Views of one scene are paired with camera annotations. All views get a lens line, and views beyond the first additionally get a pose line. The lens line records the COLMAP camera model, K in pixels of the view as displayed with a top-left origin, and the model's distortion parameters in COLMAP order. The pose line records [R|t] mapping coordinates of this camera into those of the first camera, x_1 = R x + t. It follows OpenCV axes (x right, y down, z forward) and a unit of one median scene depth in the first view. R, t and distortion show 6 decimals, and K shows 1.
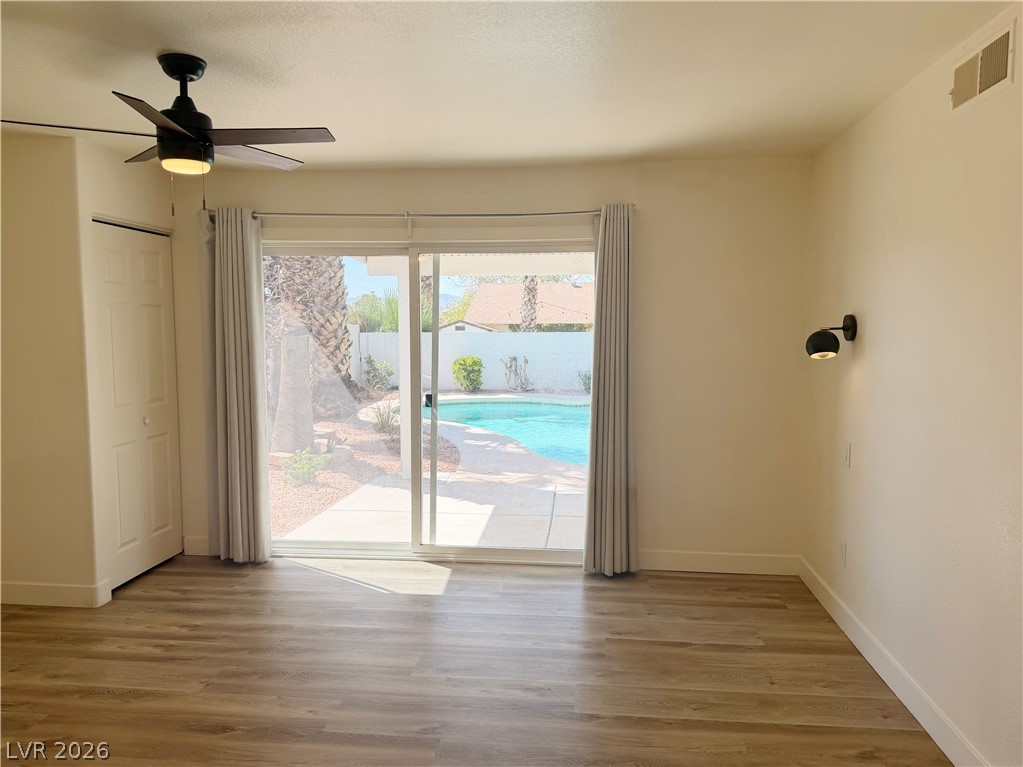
lens RADIAL K [[739.1, 0, 511.5], [0, 739.1, 383.5], [0, 0, 1]] dist [-0.000807, -0.000638]
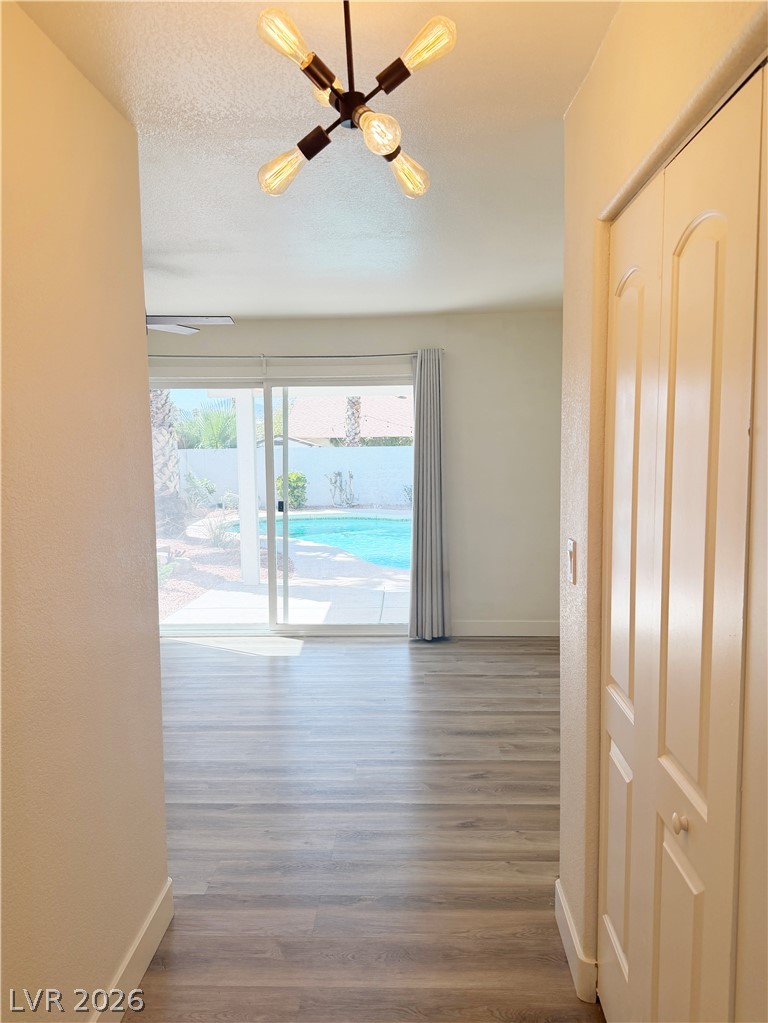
lens RADIAL K [[782.5, 0, 384.0], [0, 782.5, 511.5], [0, 0, 1]] dist [0.004667, 0.000100]
pose [[0.997828, -0.017902, 0.063400, -0.025281], [0.017013, 0.999750, 0.014543, 0.016592], [-0.063644, -0.013433, 0.997882, -0.324781]]
